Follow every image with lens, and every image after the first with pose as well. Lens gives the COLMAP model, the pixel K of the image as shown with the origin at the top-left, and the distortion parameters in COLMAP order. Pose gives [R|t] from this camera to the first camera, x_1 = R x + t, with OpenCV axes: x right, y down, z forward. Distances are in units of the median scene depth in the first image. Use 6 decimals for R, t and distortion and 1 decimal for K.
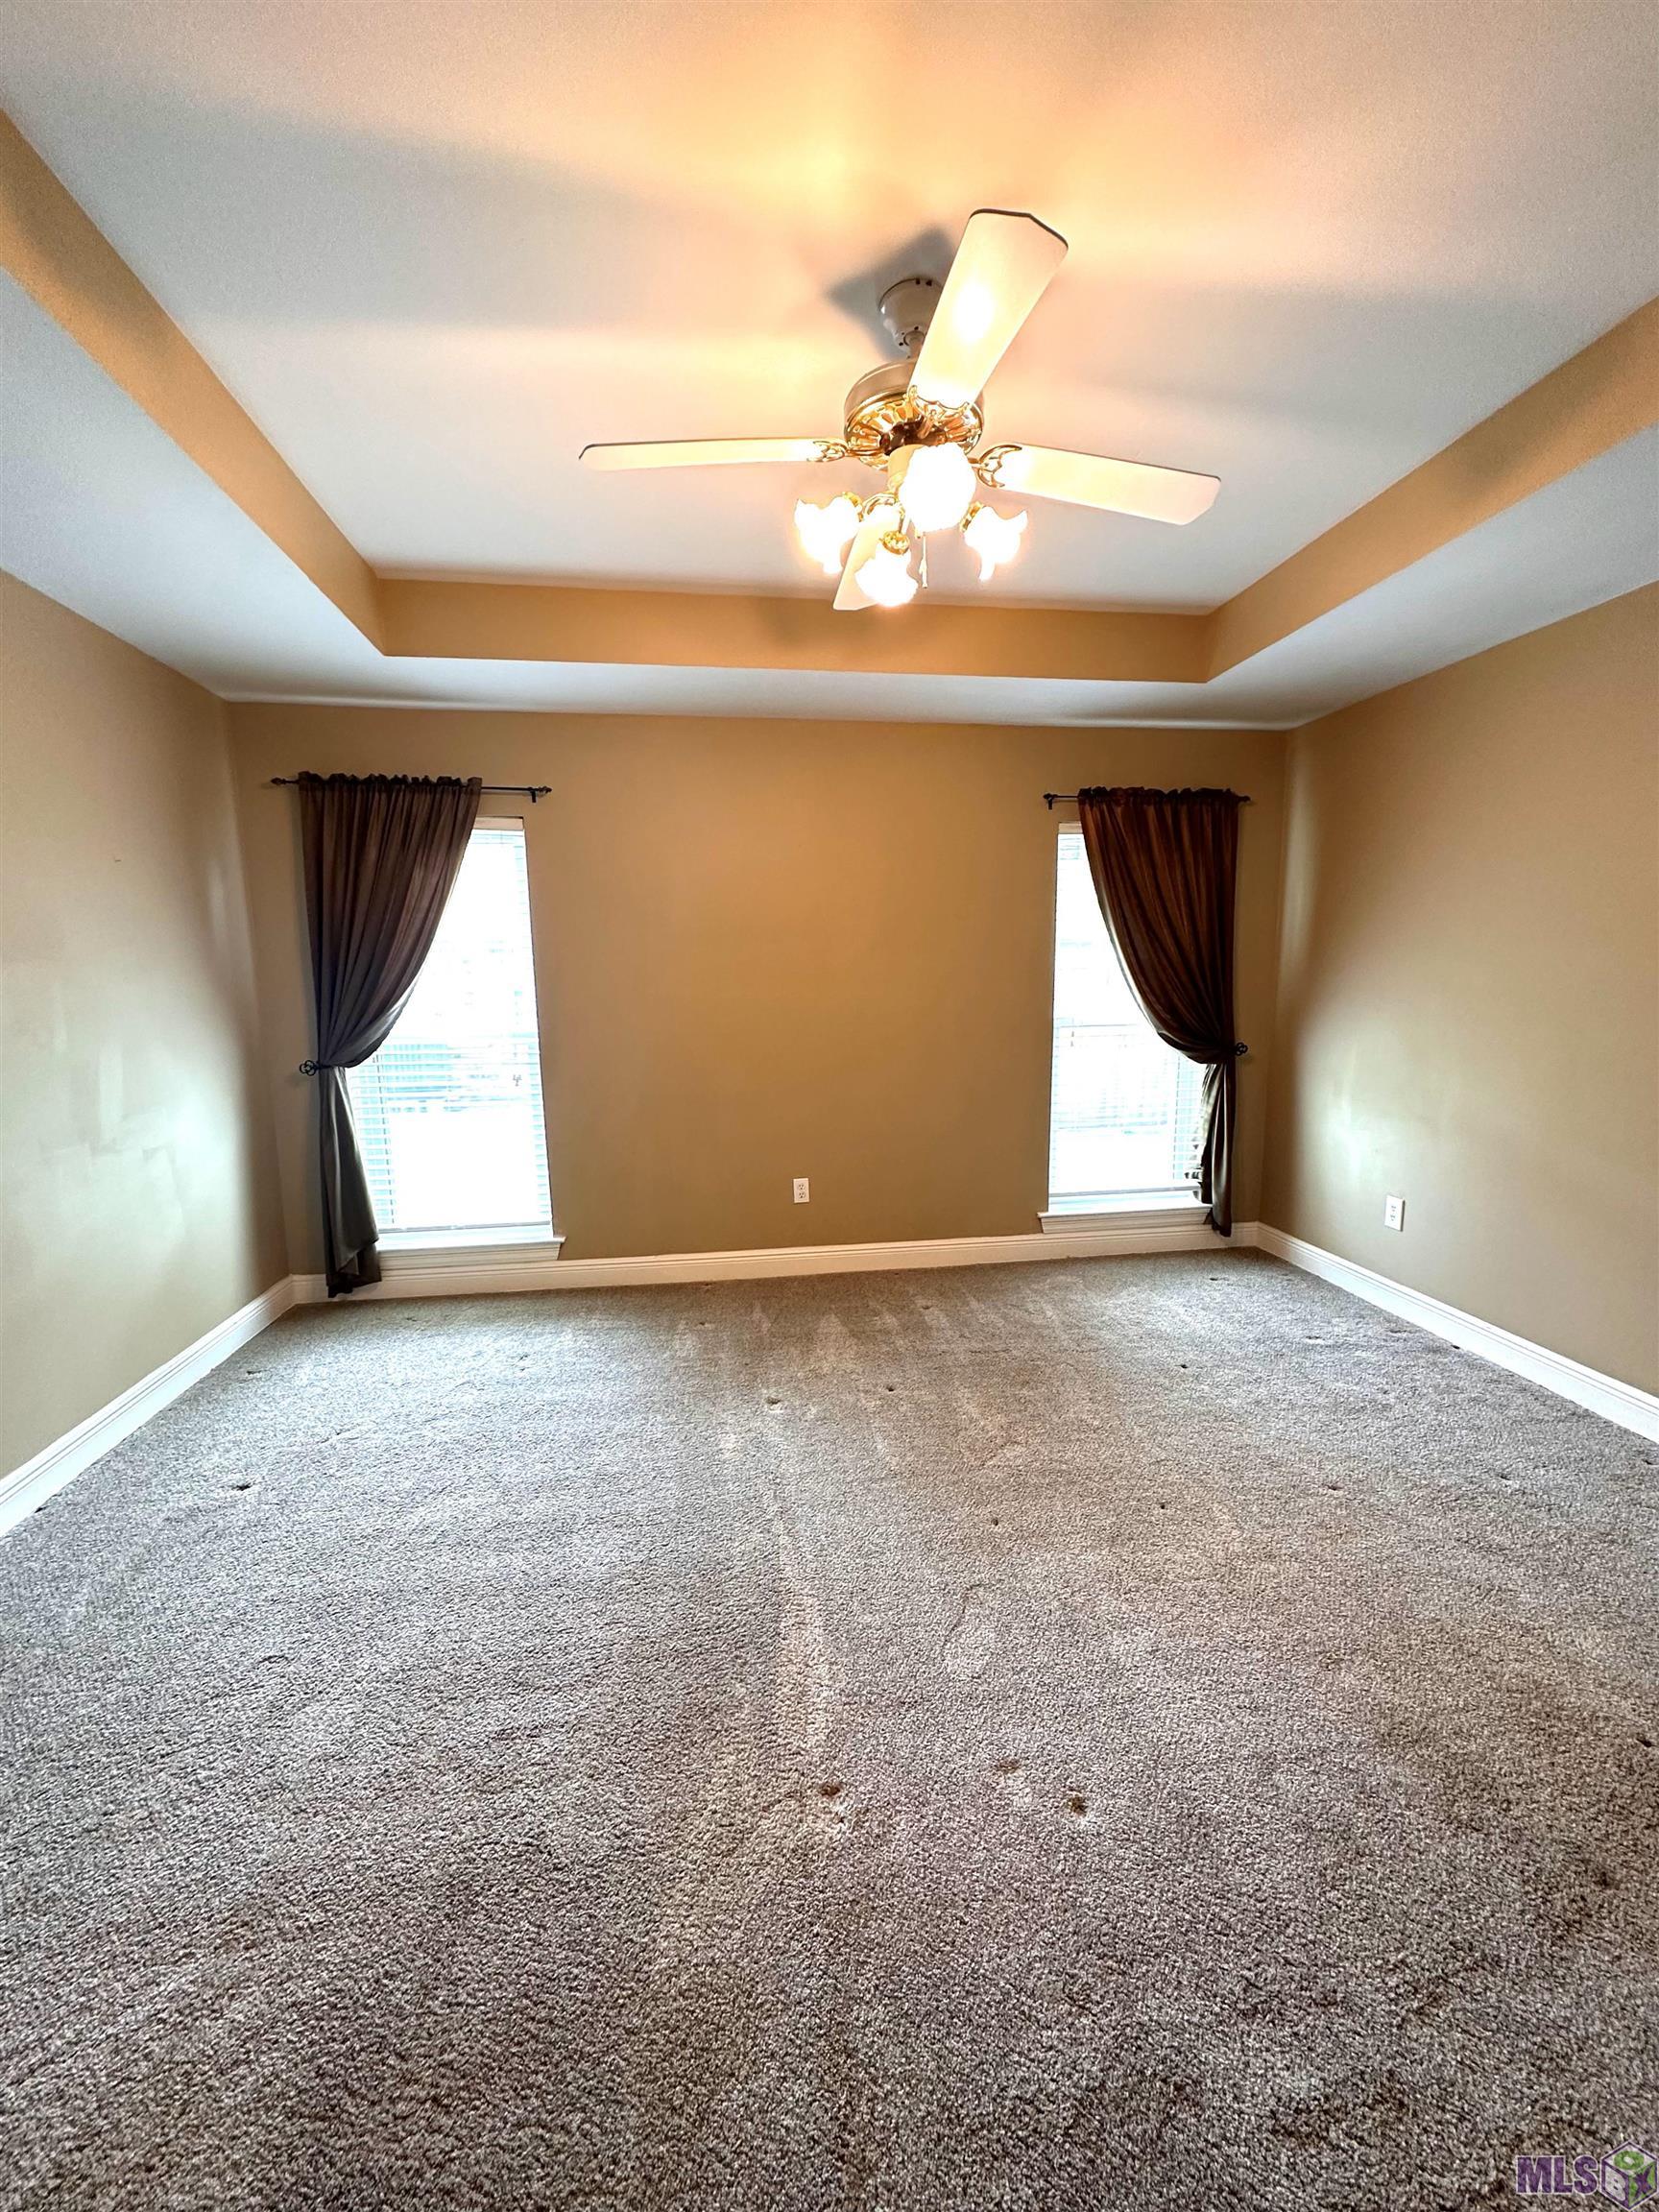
lens RADIAL K [[876.8, 0, 827.1], [0, 876.8, 1108.0], [0, 0, 1]] dist [-0.000486, 0.000058]
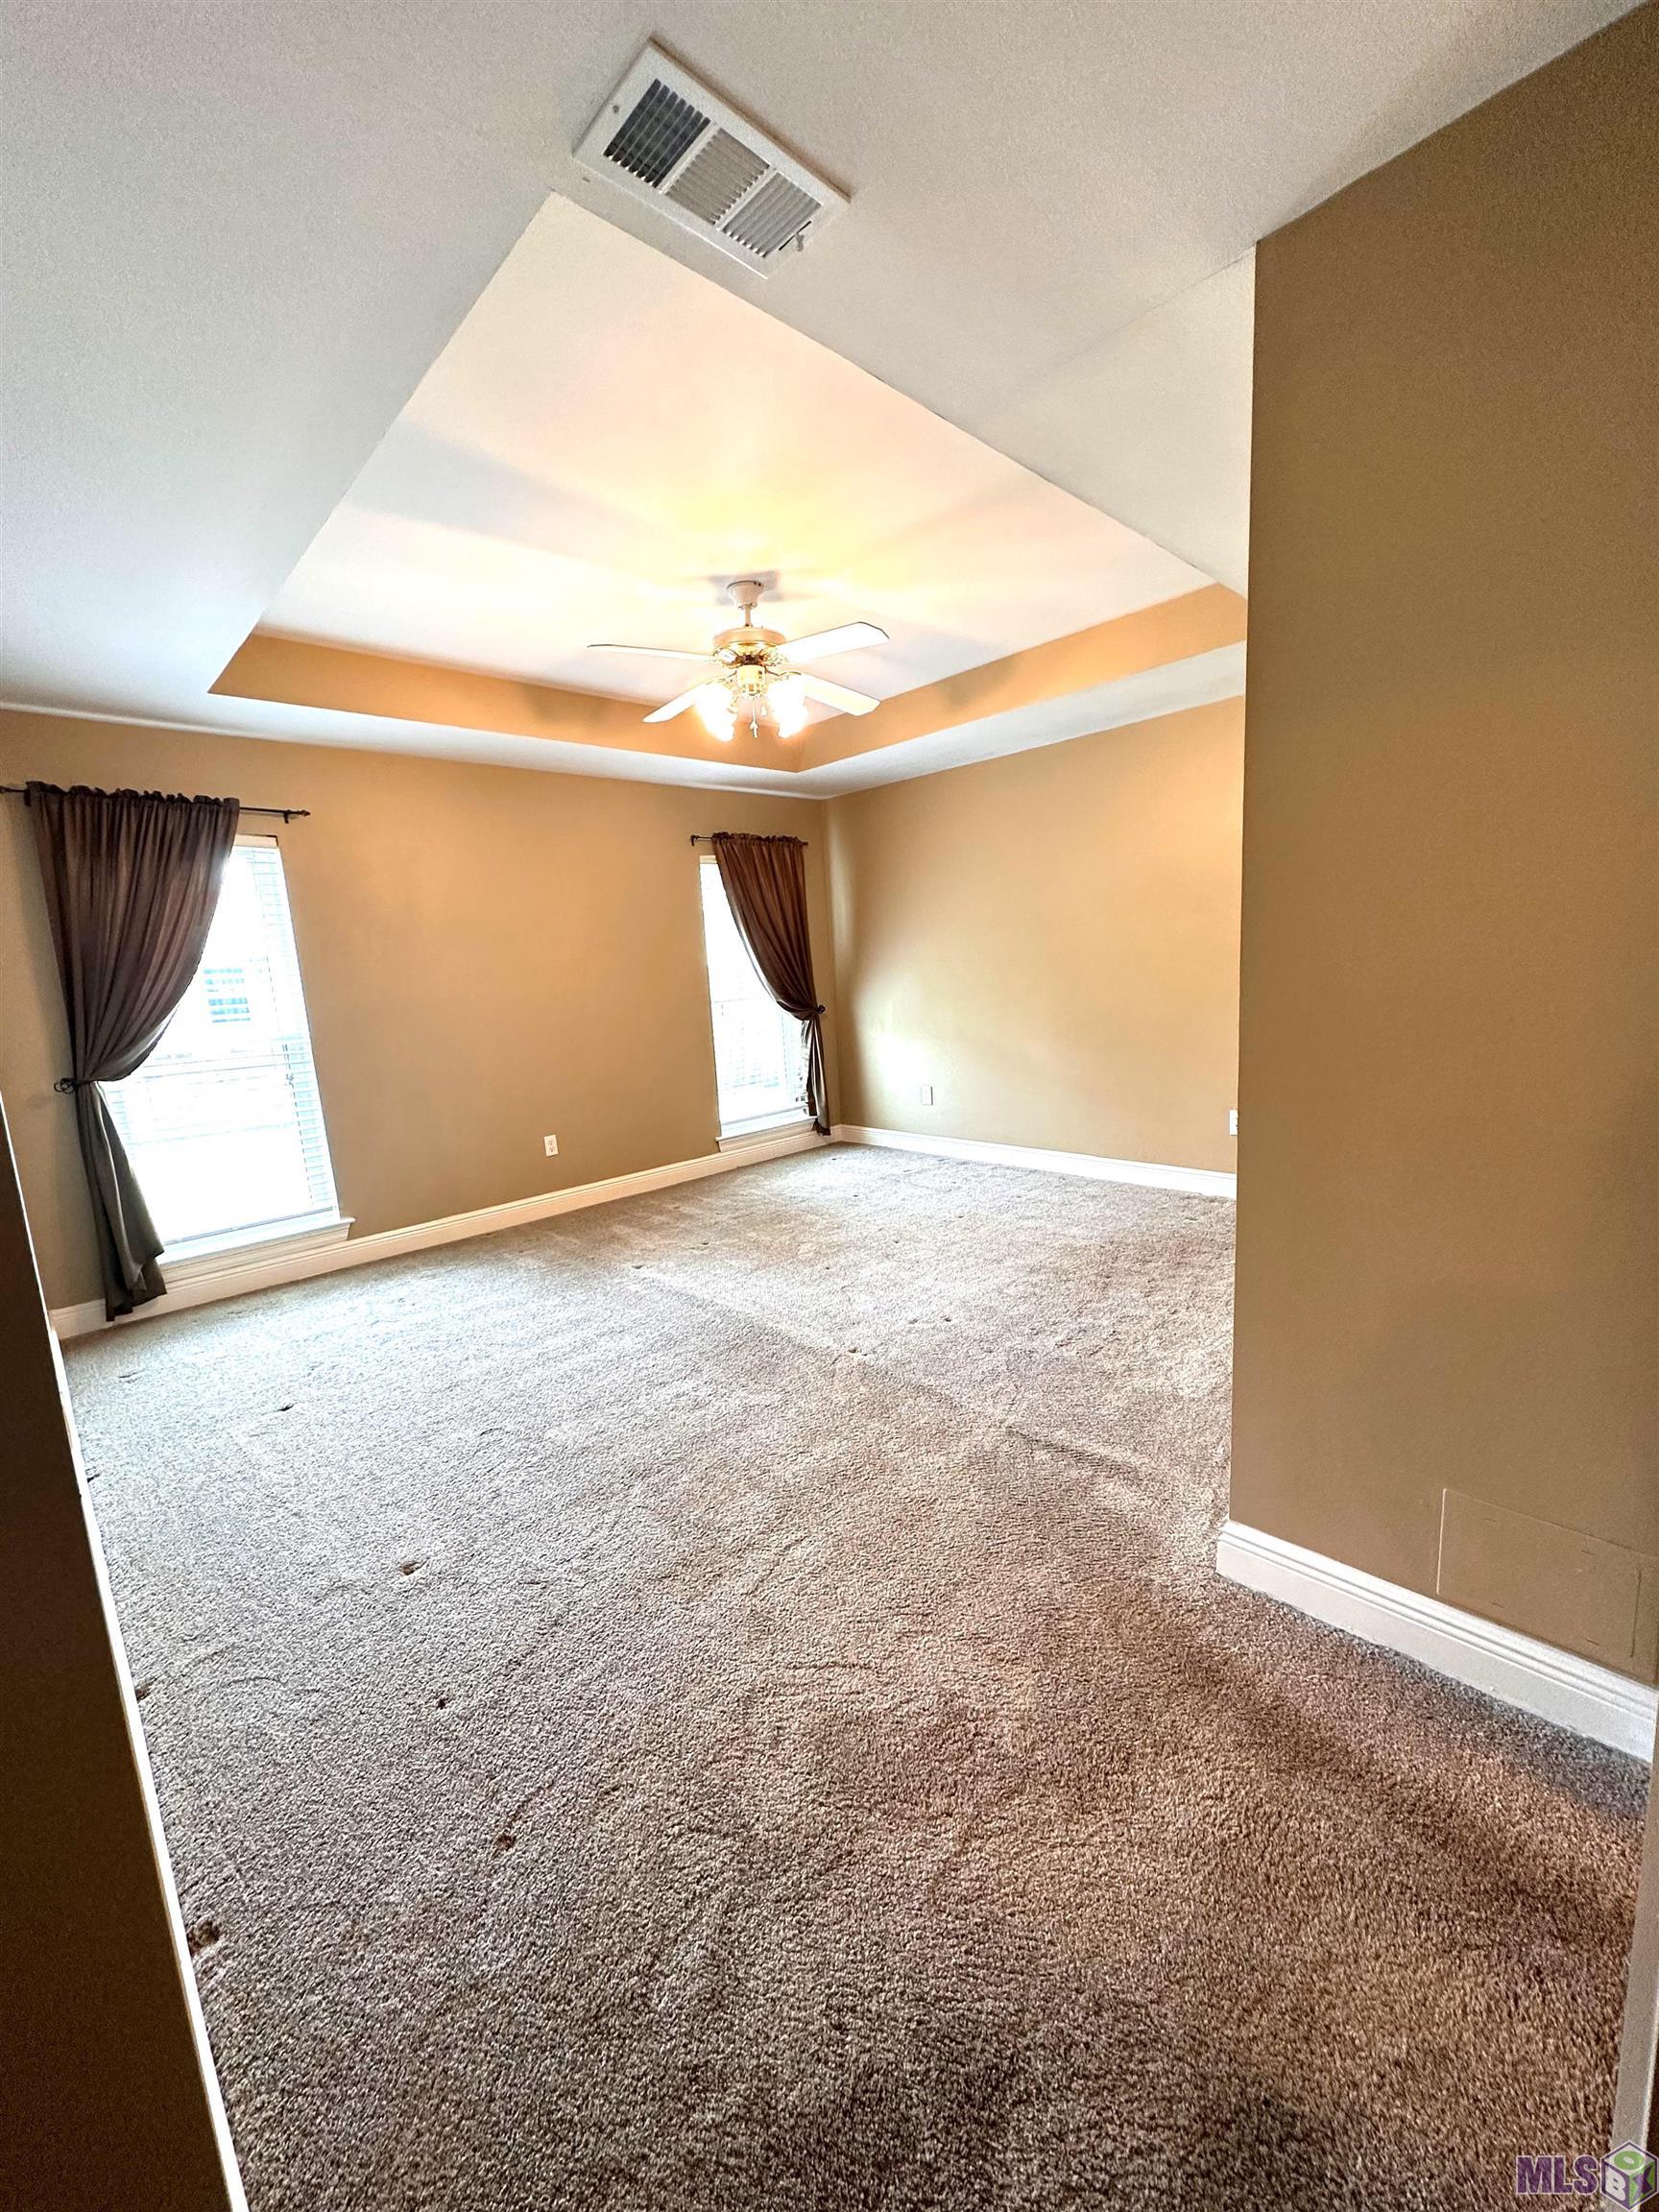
lens RADIAL K [[876.8, 0, 832.5], [0, 876.8, 1101.8], [0, 0, 1]] dist [-0.000486, 0.000058]
pose [[0.809525, -0.127970, 0.572969, -0.451384], [0.137997, 0.990087, 0.026161, 0.061742], [-0.570637, 0.057890, 0.819159, -0.266063]]
